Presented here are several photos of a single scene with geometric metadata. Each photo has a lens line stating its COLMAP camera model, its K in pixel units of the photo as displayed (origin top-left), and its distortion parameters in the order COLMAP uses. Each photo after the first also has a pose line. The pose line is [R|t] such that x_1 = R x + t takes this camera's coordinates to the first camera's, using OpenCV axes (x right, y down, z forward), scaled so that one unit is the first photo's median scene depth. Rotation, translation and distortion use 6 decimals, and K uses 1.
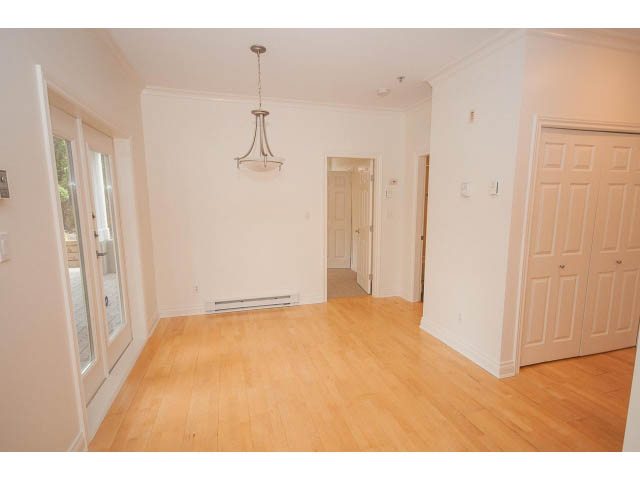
lens RADIAL K [[326.9, 0, 321.3], [0, 326.9, 245.2], [0, 0, 1]] dist [0.015392, 0.000038]
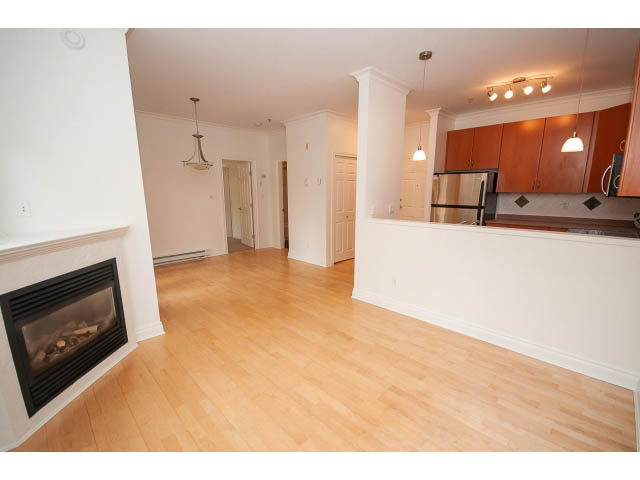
lens RADIAL K [[287.5, 0, 322.8], [0, 287.5, 244.4], [0, 0, 1]] dist [-0.000376, -0.000427]
pose [[0.877166, -0.086384, 0.472353, -0.242580], [0.063443, 0.995911, 0.064318, 0.074673], [-0.475977, -0.026450, 0.879060, -0.437966]]
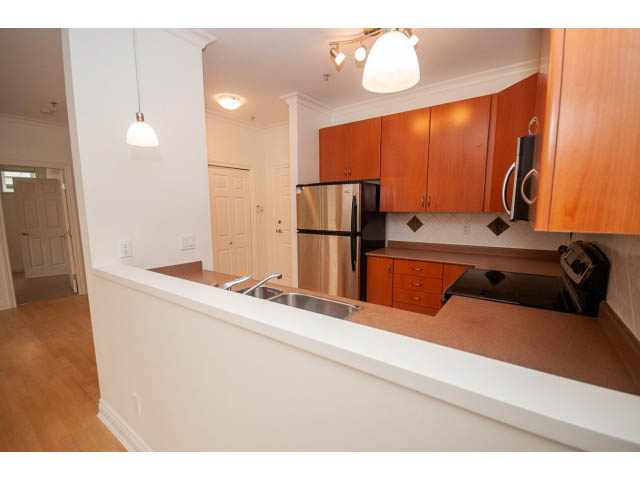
lens RADIAL K [[287.5, 0, 313.3], [0, 287.5, 244.2], [0, 0, 1]] dist [-0.000376, -0.000427]
pose [[0.792616, -0.074866, 0.605108, 0.246969], [0.085456, 0.996278, 0.011326, 0.053917], [-0.603703, 0.042733, 0.796063, -0.295511]]
